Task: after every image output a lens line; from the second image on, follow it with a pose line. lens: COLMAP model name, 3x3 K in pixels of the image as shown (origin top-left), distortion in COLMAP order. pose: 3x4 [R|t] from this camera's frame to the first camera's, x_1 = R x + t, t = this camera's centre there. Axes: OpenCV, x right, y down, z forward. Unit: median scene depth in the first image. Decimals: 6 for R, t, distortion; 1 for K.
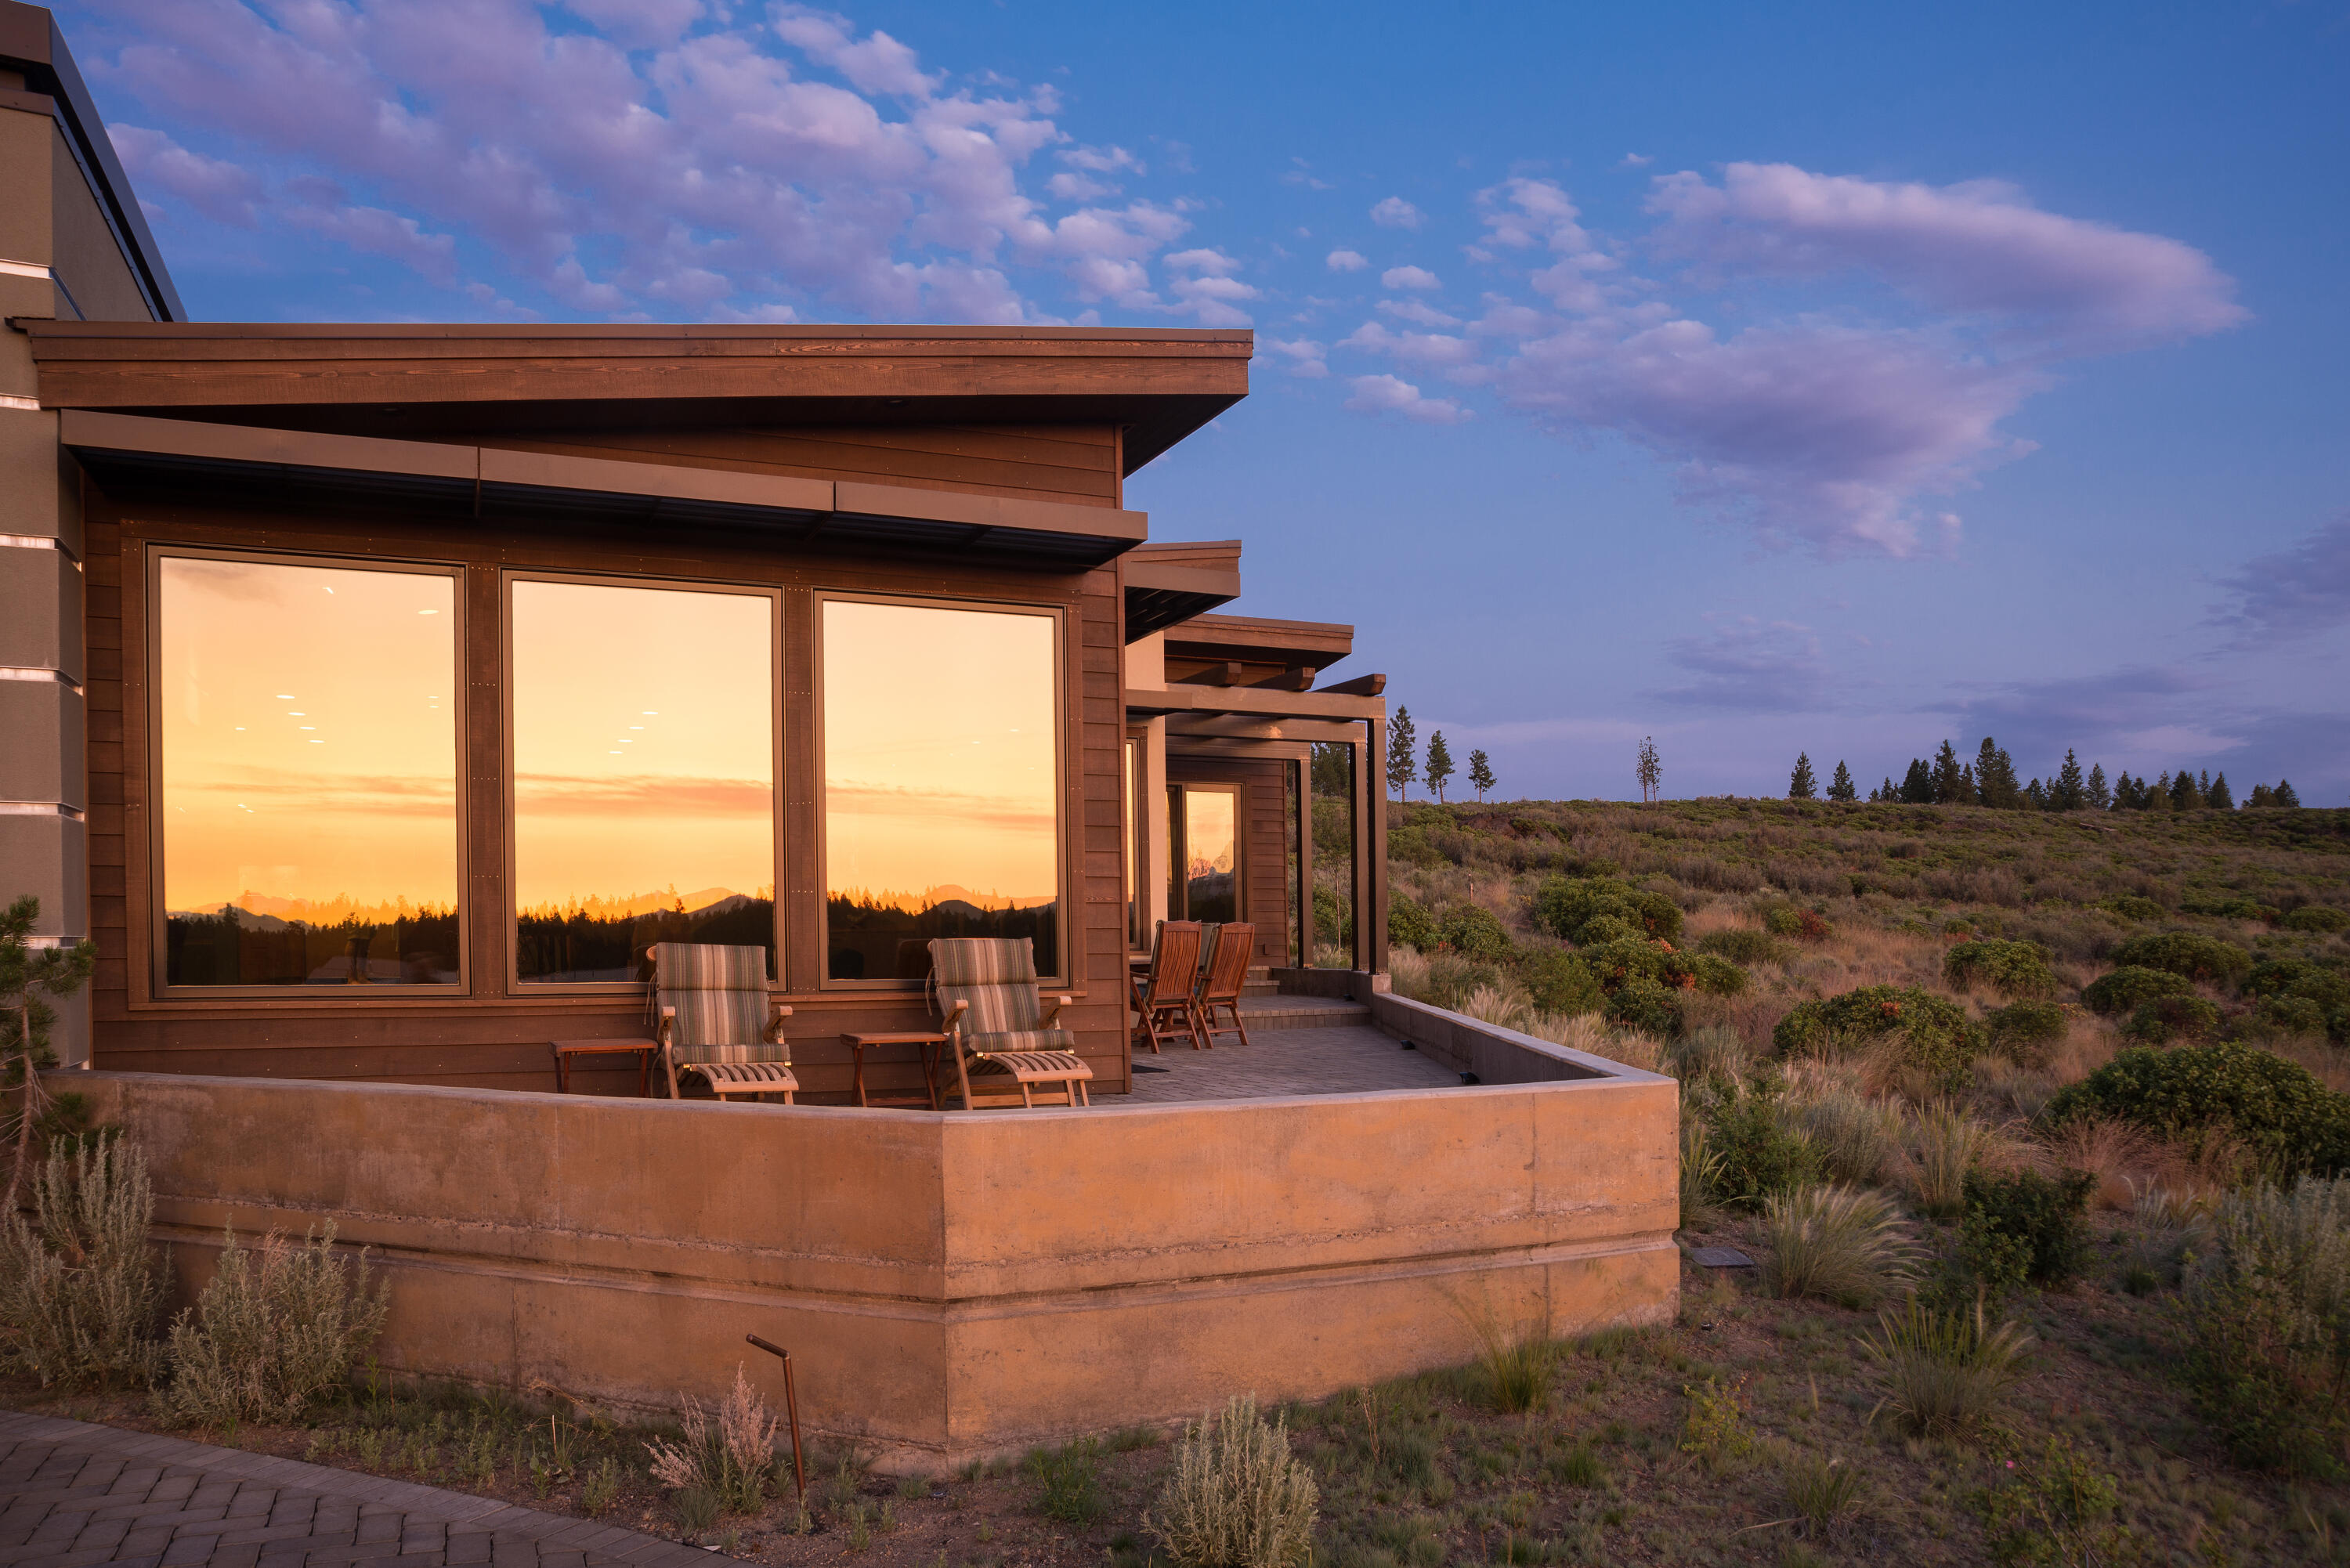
lens RADIAL K [[1679.7, 0, 1173.6], [0, 1679.7, 781.5], [0, 0, 1]] dist [-0.034083, 0.024934]
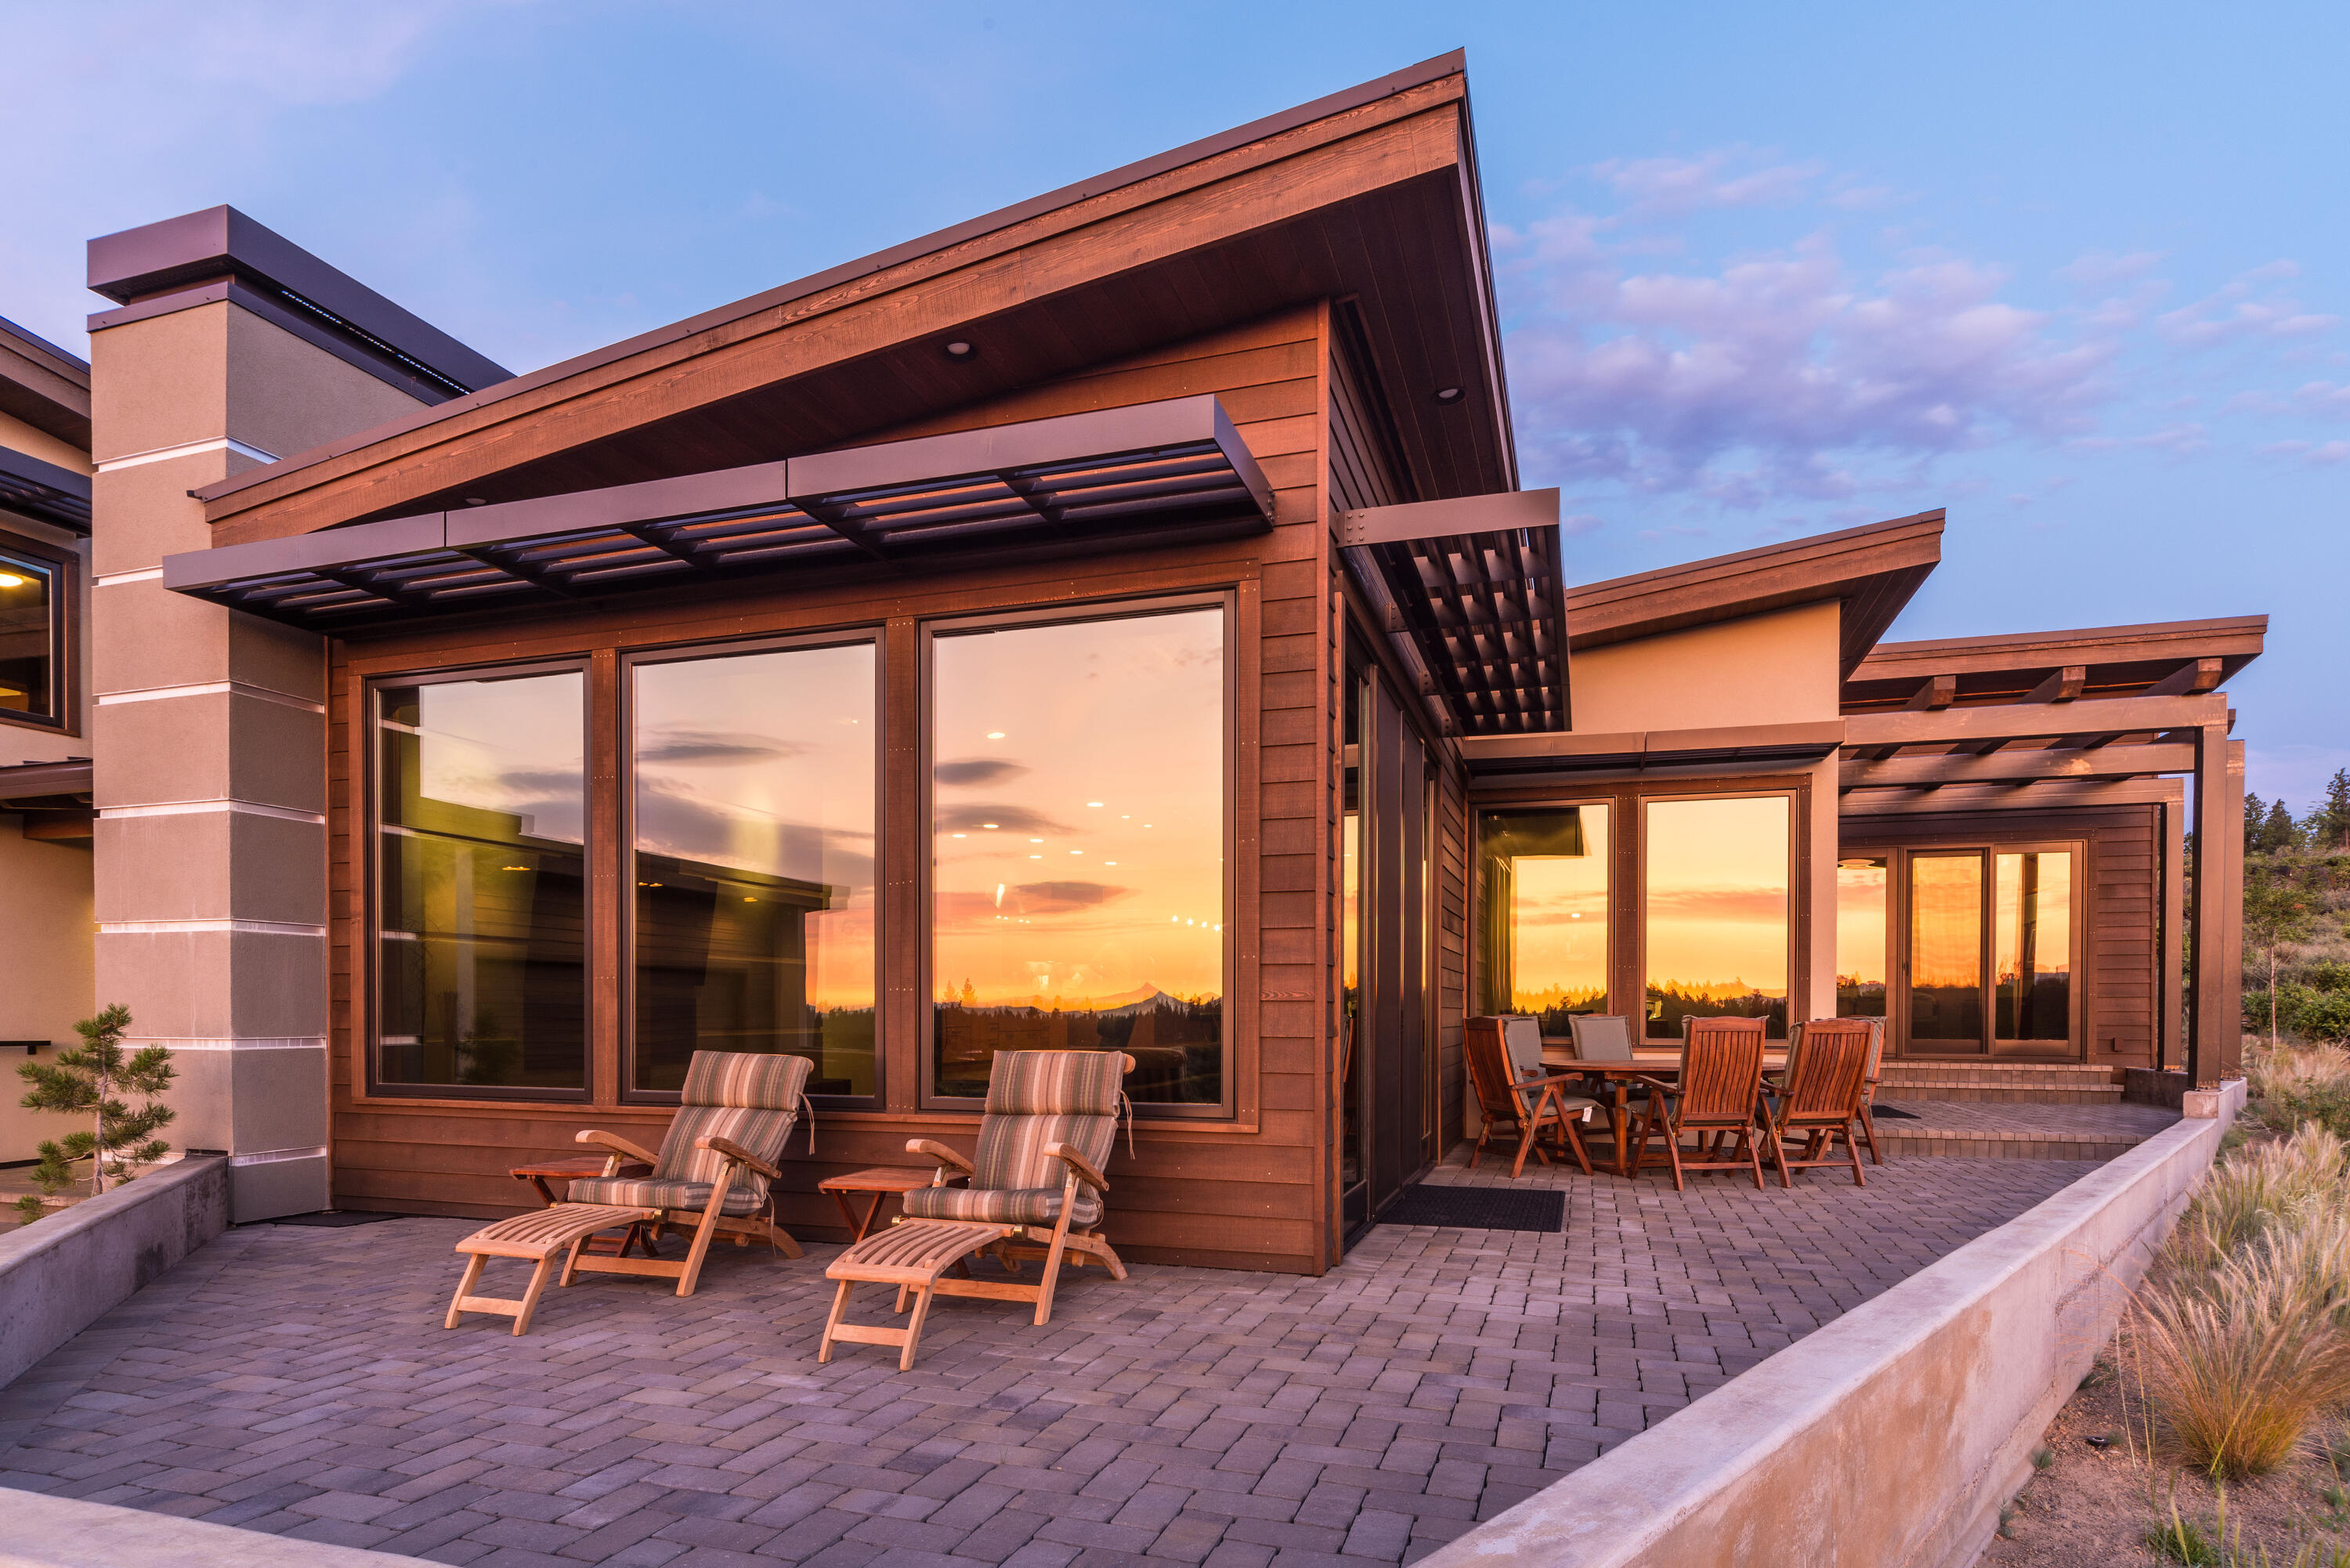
lens RADIAL K [[1257.2, 0, 1173.3], [0, 1257.2, 982.8], [0, 0, 1]] dist [-0.001685, 0.000143]
pose [[0.744426, -0.004863, -0.667688, 0.337488], [0.053108, 0.997237, 0.051949, 0.043622], [0.665590, -0.074131, 0.742627, 0.720790]]
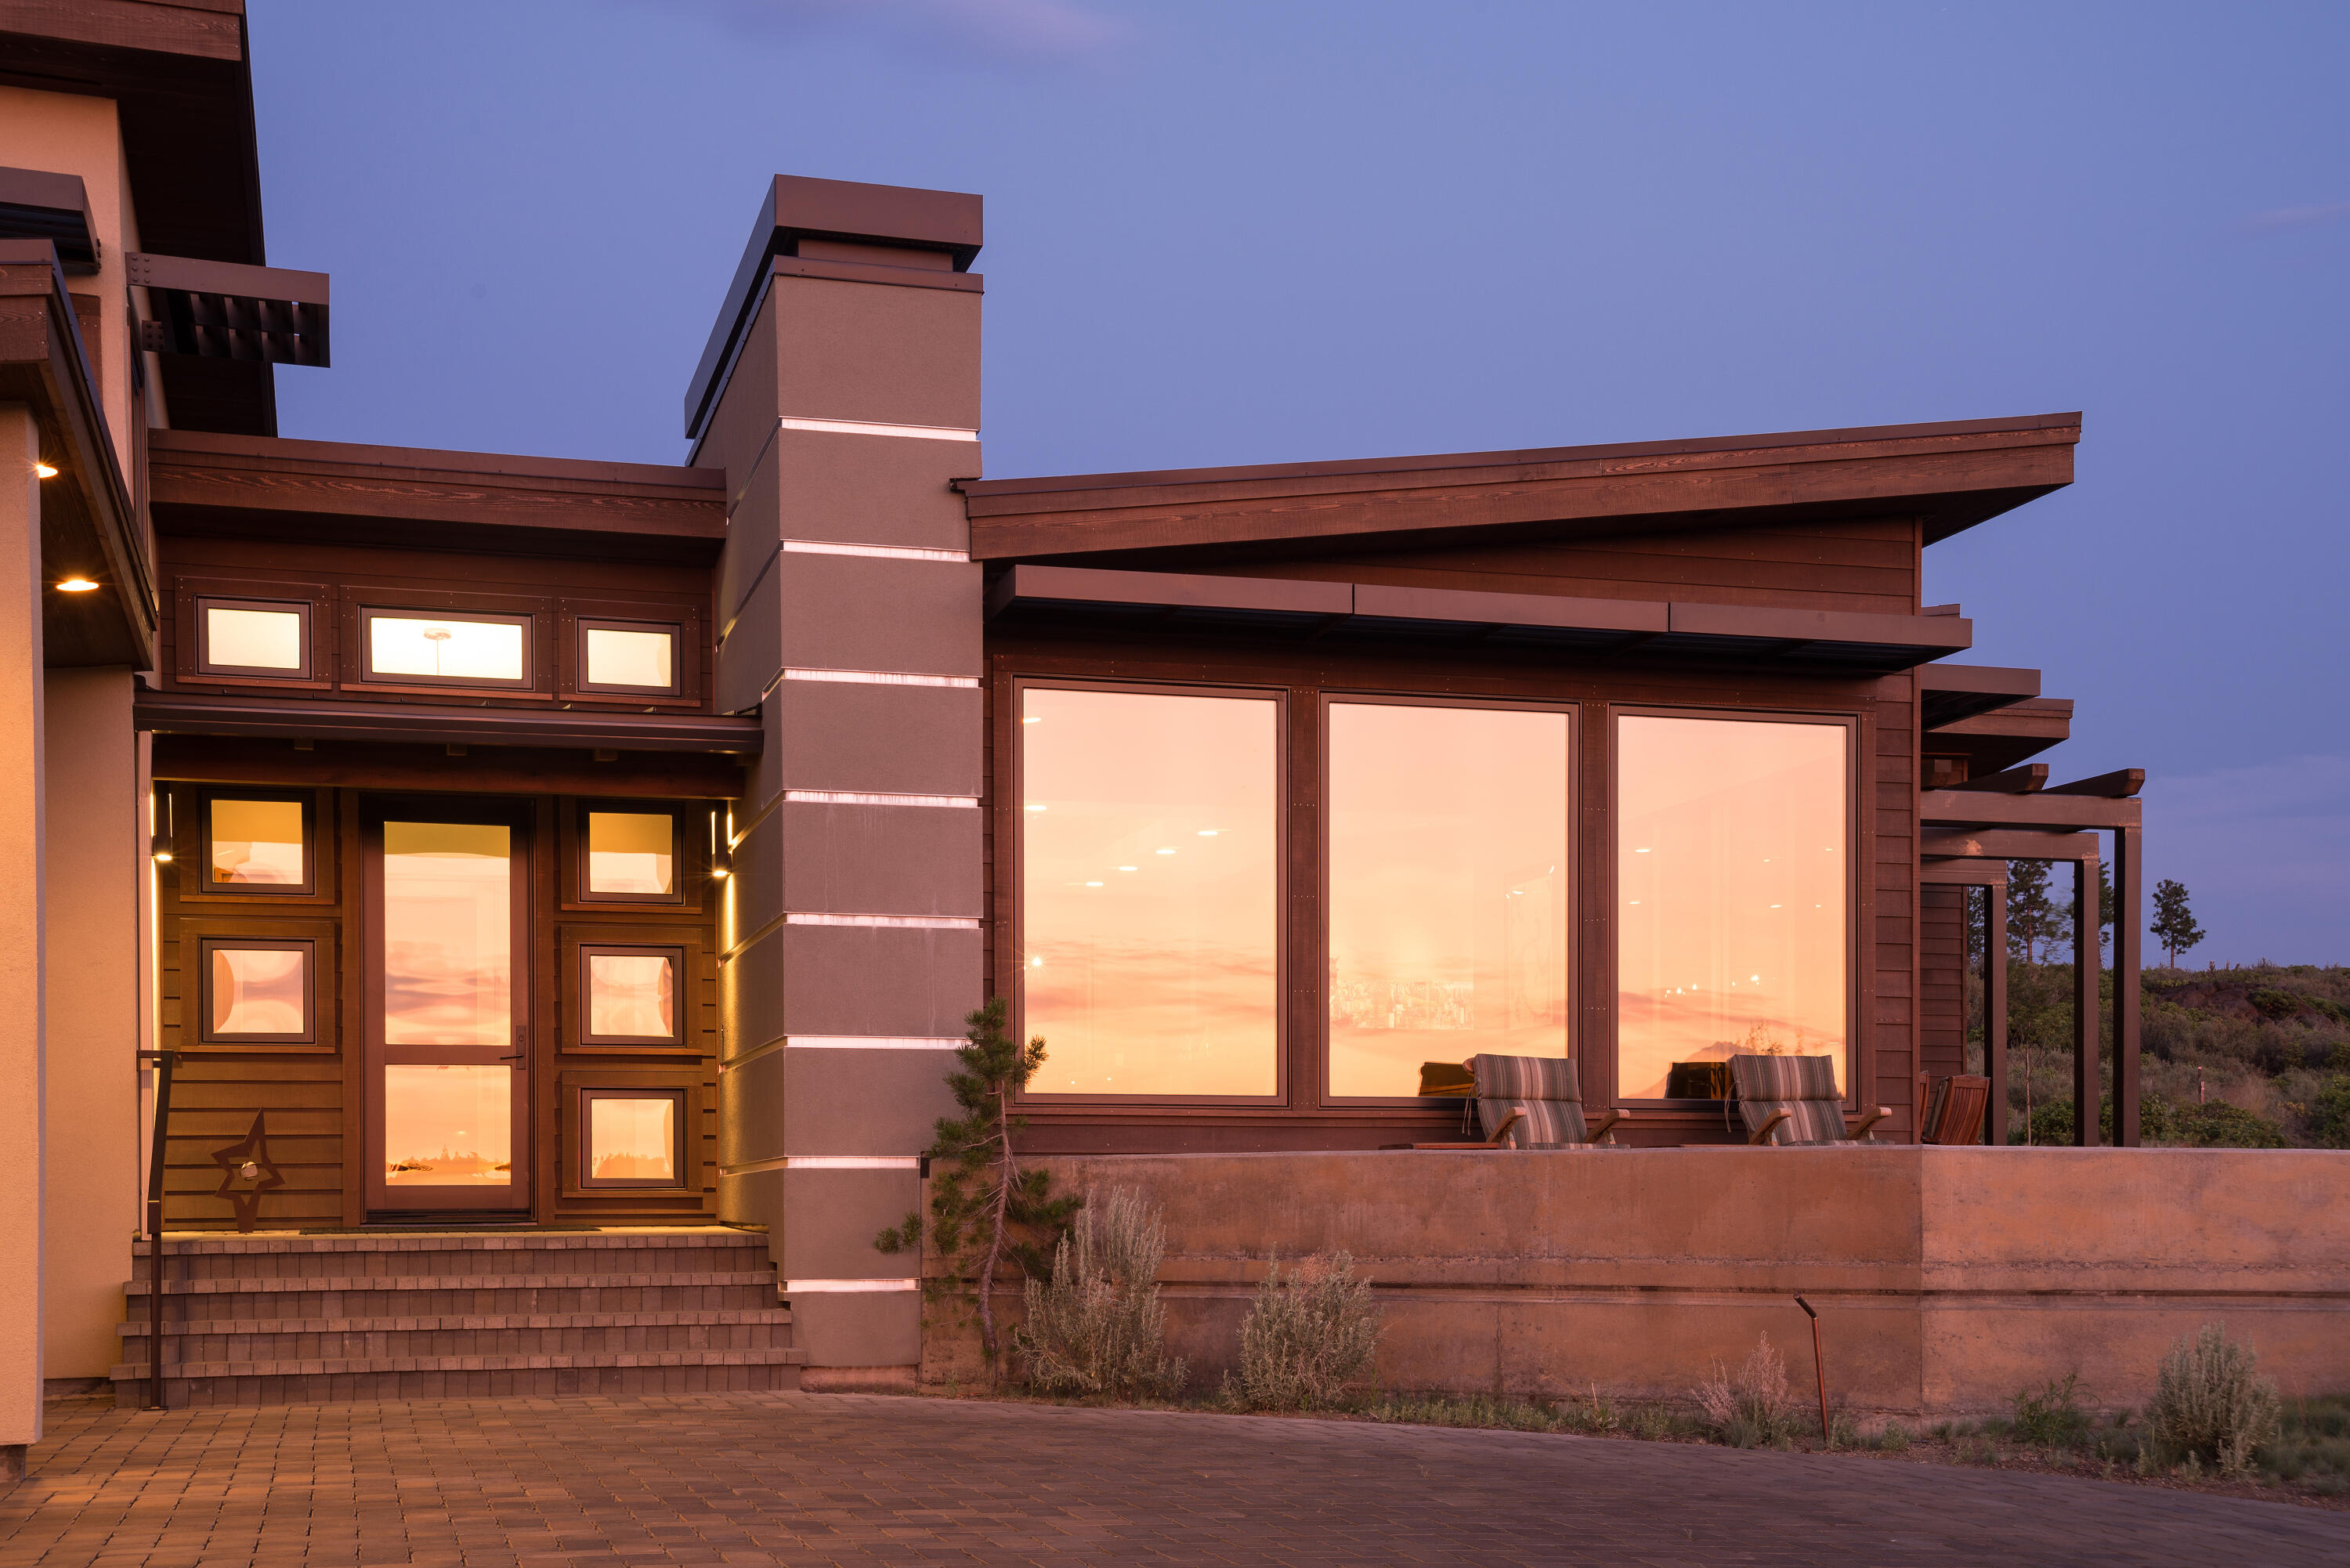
lens RADIAL K [[2826.7, 0, 1197.2], [0, 2826.7, 1035.3], [0, 0, 1]] dist [0.203701, 0.000000]
pose [[0.990090, -0.001361, -0.140427, -0.256454], [0.005785, 0.999499, 0.031102, 0.032423], [0.140314, -0.031607, 0.989602, -0.829555]]
